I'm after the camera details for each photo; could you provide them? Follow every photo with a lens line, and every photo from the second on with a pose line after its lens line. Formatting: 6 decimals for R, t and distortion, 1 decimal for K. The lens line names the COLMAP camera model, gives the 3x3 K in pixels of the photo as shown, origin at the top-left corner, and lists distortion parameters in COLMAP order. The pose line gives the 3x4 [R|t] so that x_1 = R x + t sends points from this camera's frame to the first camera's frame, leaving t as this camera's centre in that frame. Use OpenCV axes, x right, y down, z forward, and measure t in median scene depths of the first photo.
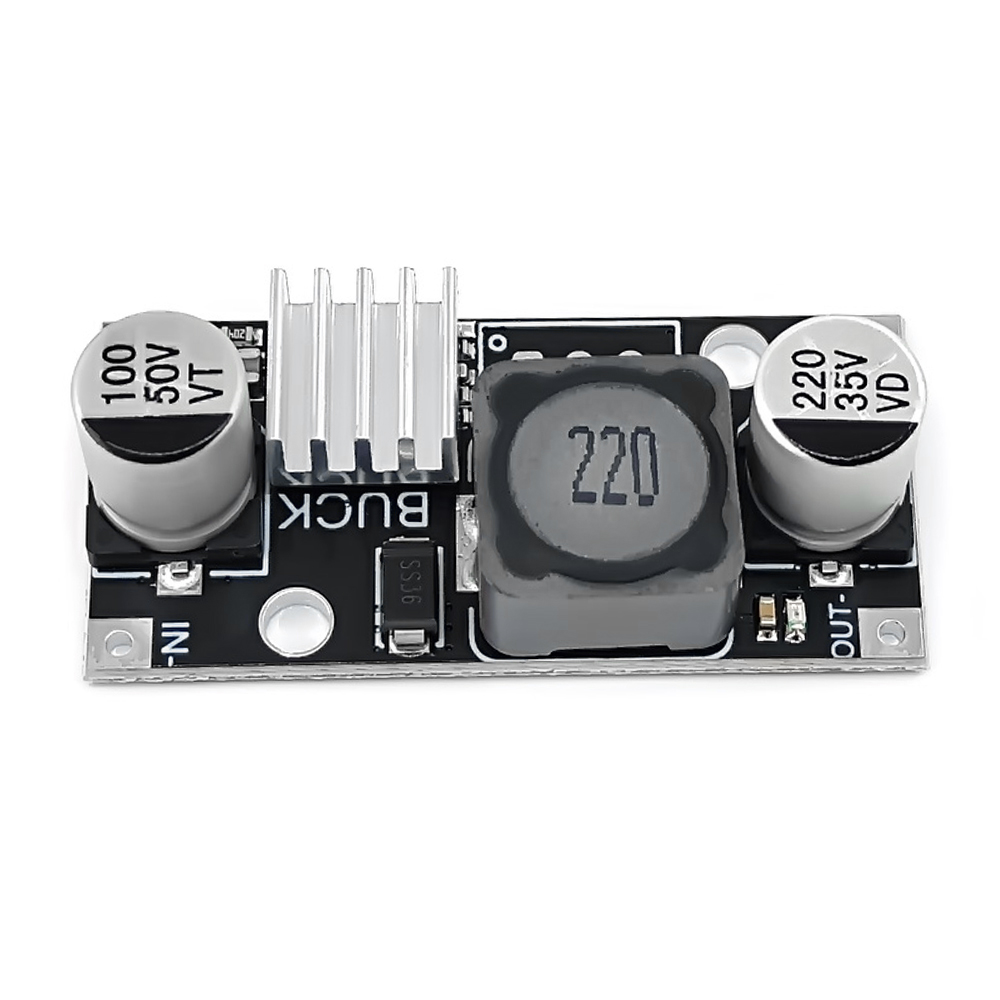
lens RADIAL K [[3489.3, 0, 600.7], [0, 3489.3, 501.6], [0, 0, 1]] dist [0.181707, 0.570209]
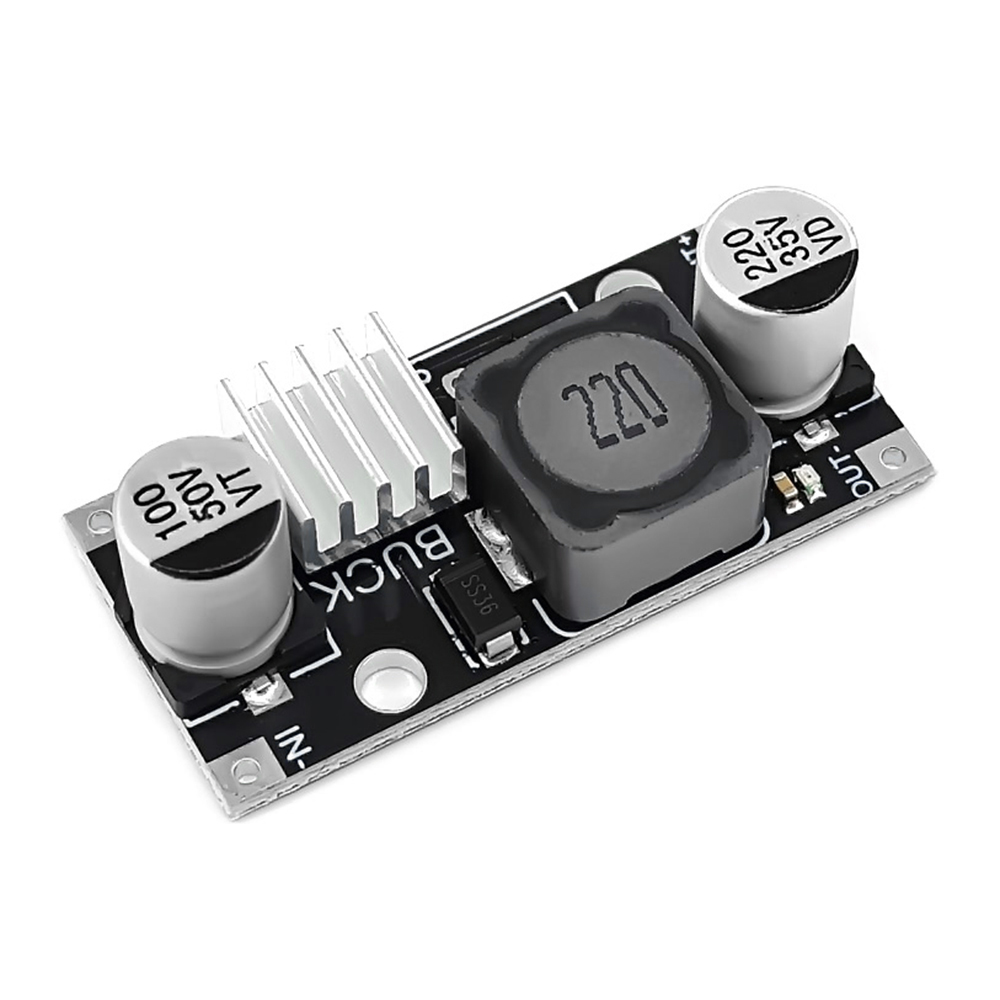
lens RADIAL K [[3489.3, 0, 600.7], [0, 3489.3, 501.6], [0, 0, 1]] dist [0.181707, 0.570209]
pose [[0.881156, -0.407652, 0.239549, -0.261572], [0.428738, 0.902486, -0.041267, 0.056736], [-0.199367, 0.139067, 0.970007, -0.012009]]
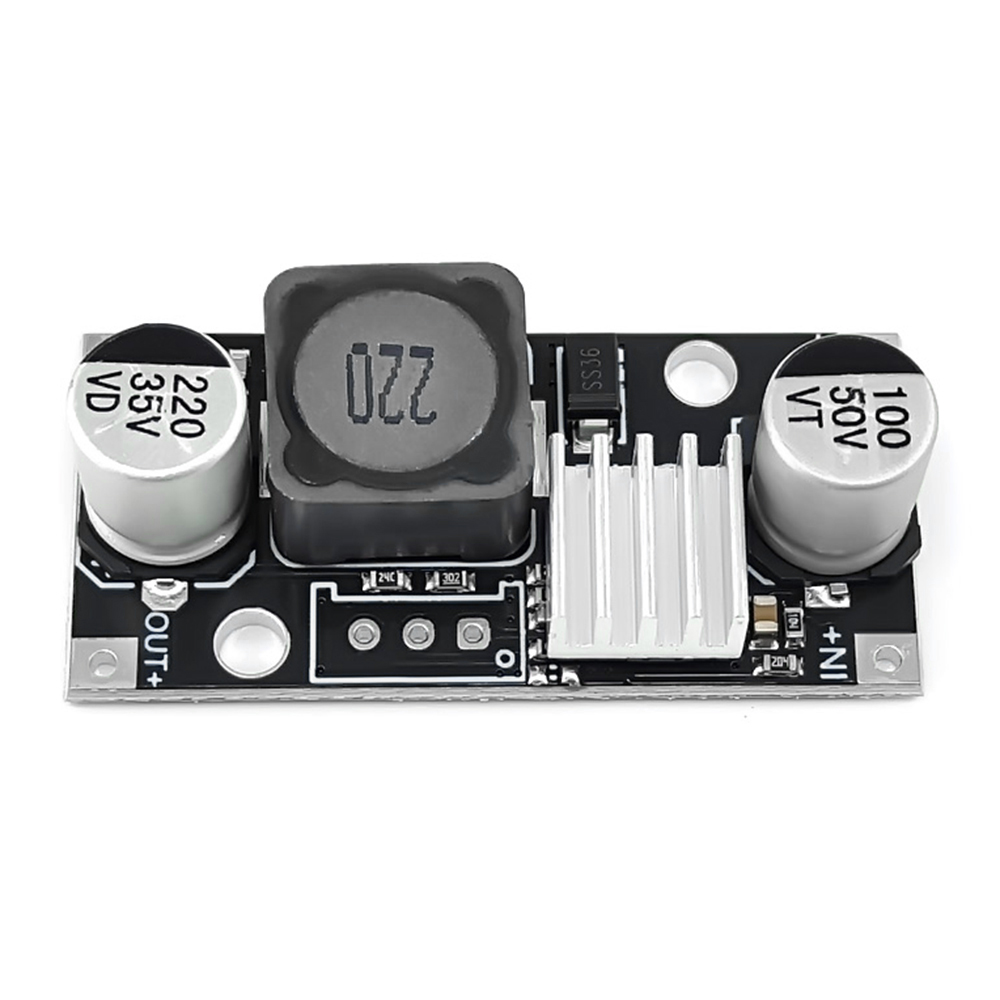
lens RADIAL K [[3489.3, 0, 600.7], [0, 3489.3, 501.6], [0, 0, 1]] dist [0.181707, 0.570209]
pose [[-0.997409, -0.031699, -0.064587, 0.007322], [-0.029782, -0.635271, 0.771715, -0.793960], [-0.065493, 0.771639, 0.632680, 0.391135]]
